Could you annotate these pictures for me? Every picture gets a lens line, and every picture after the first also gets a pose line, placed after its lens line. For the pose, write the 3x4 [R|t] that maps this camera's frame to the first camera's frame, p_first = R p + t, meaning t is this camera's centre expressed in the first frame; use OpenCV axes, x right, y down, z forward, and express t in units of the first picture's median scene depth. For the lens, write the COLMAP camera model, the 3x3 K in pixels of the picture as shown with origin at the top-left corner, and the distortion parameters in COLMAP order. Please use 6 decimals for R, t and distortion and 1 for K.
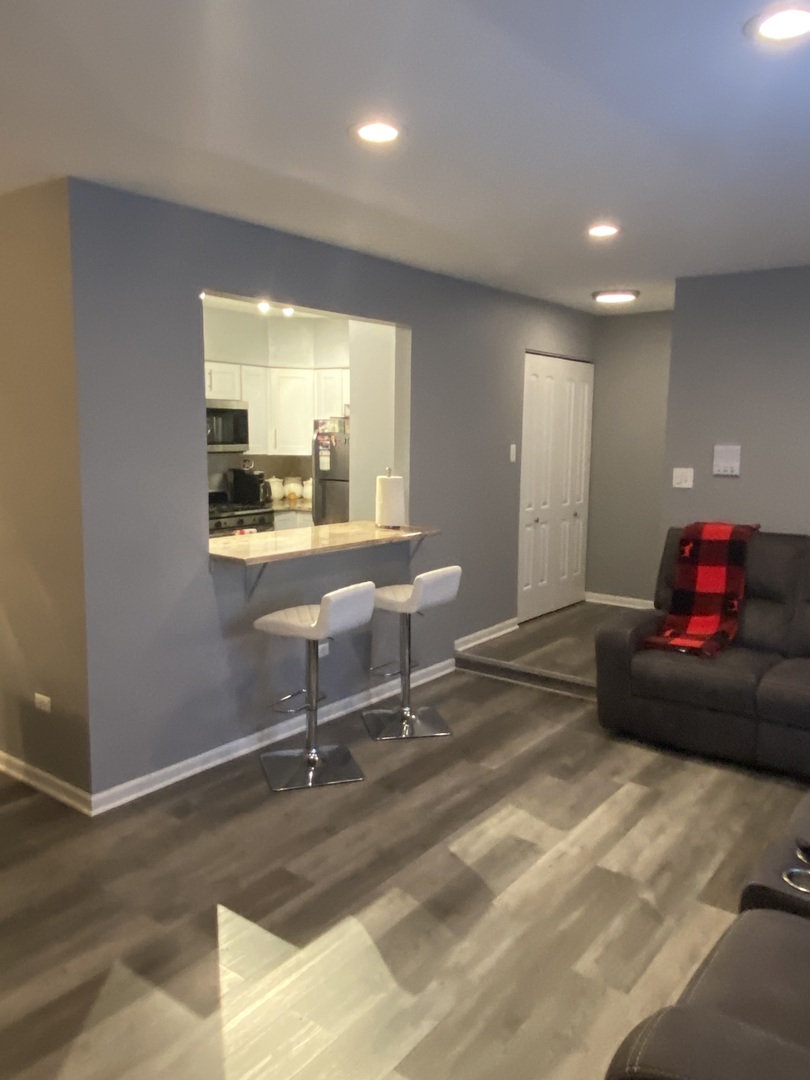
lens RADIAL K [[809.9, 0, 410.7], [0, 809.9, 545.9], [0, 0, 1]] dist [0.079645, -0.090899]
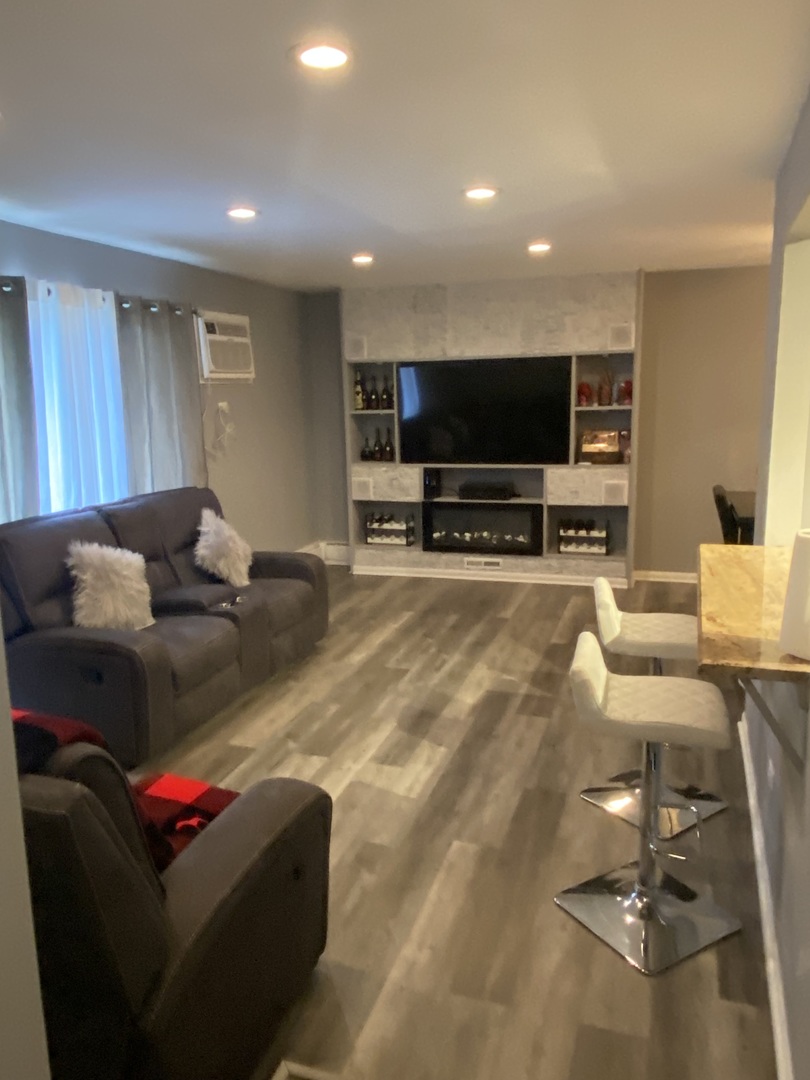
lens RADIAL K [[809.9, 0, 404.7], [0, 809.9, 537.6], [0, 0, 1]] dist [0.079645, -0.090899]
pose [[-0.950140, 0.066167, -0.304723, 0.214070], [-0.035346, 0.948075, 0.316076, -0.146731], [0.309814, 0.311087, -0.898465, 0.927170]]
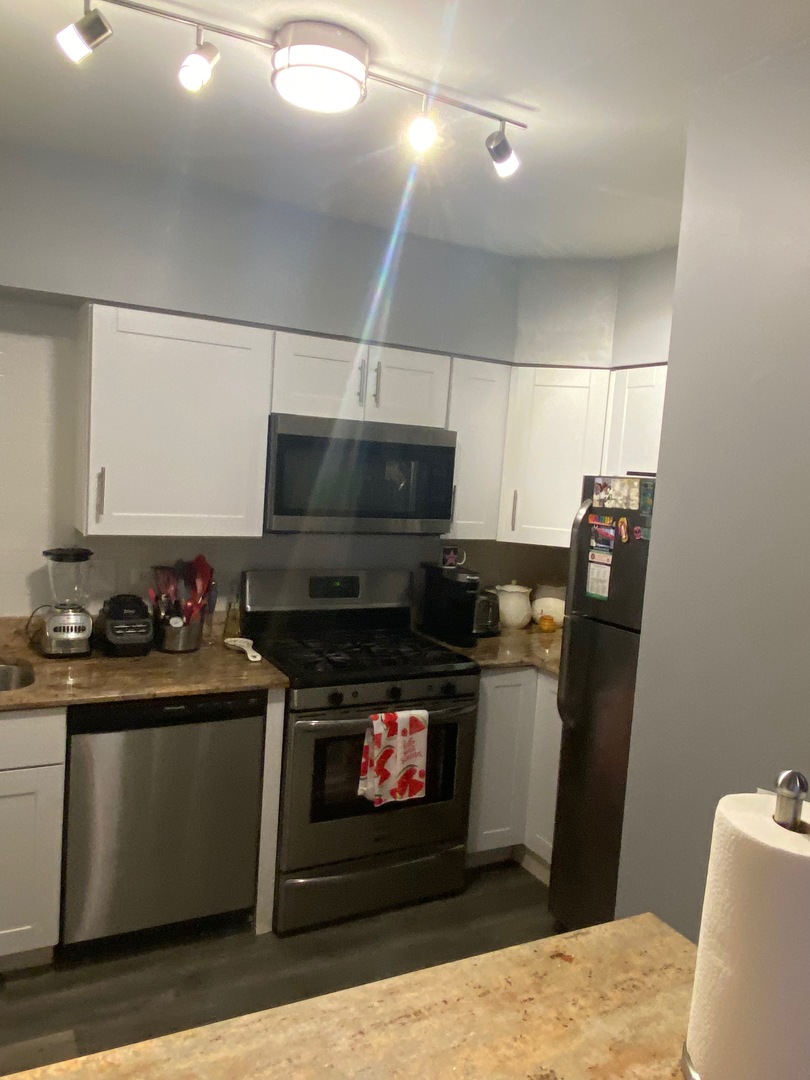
lens RADIAL K [[809.9, 0, 408.9], [0, 809.9, 538.6], [0, 0, 1]] dist [0.079645, -0.090899]
pose [[0.906727, 0.086177, -0.412818, -0.023918], [-0.114396, 0.992457, -0.044084, -0.094149], [0.405905, 0.087197, 0.909746, 0.582495]]
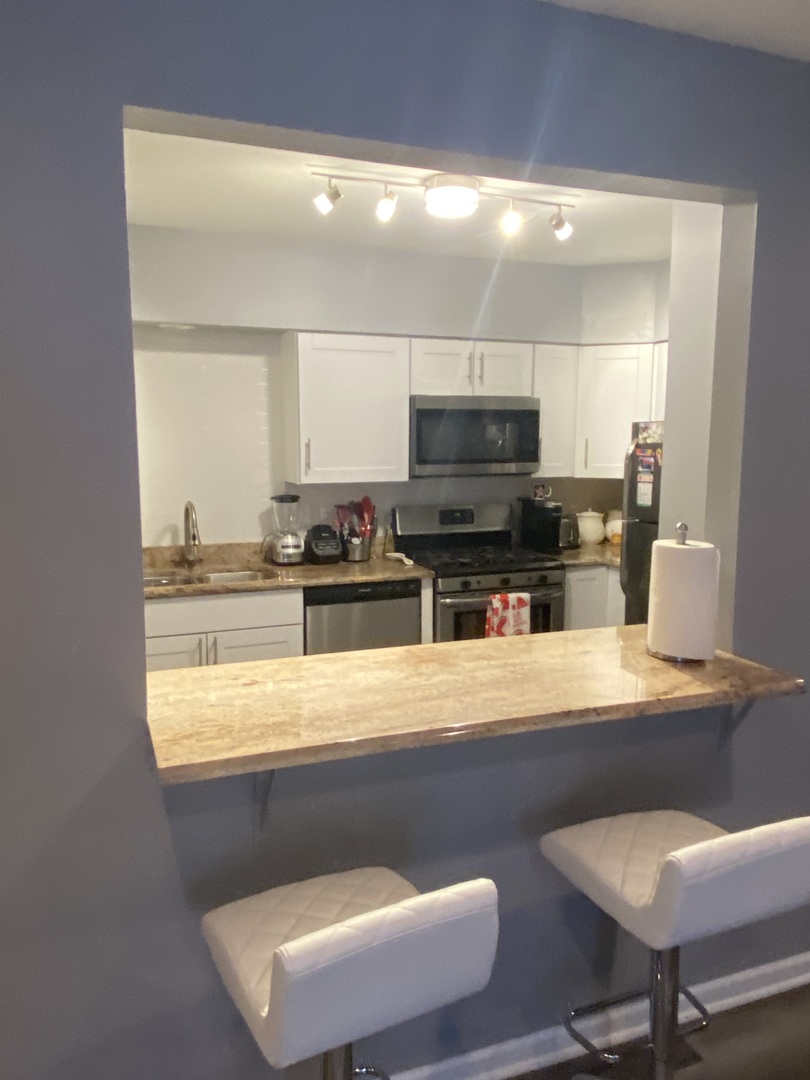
lens RADIAL K [[809.9, 0, 403.1], [0, 809.9, 543.1], [0, 0, 1]] dist [0.079645, -0.090899]
pose [[0.856866, 0.055229, -0.512572, 0.052429], [-0.063043, 0.998008, 0.002144, -0.055981], [0.511670, 0.030477, 0.858642, 0.393350]]
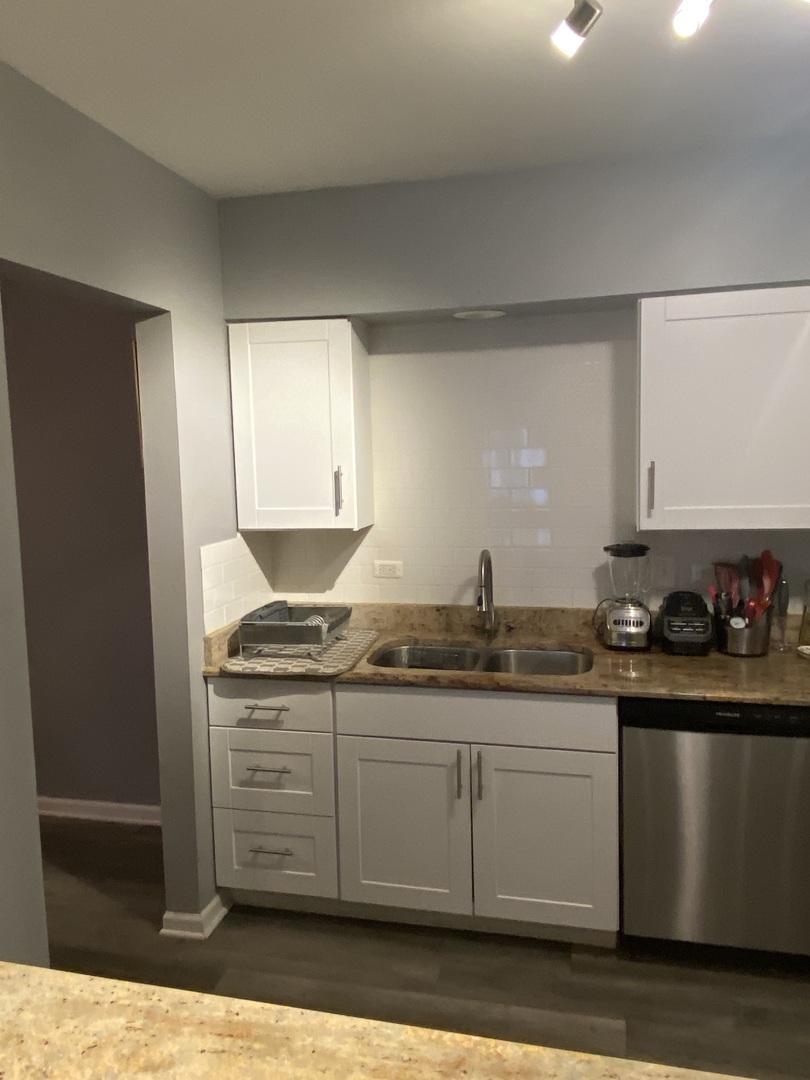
lens RADIAL K [[809.9, 0, 407.9], [0, 809.9, 538.2], [0, 0, 1]] dist [0.079645, -0.090899]
pose [[0.394437, 0.072907, -0.916026, -0.009041], [-0.102779, 0.994093, 0.034865, -0.093732], [0.913157, 0.080396, 0.399601, 0.619246]]
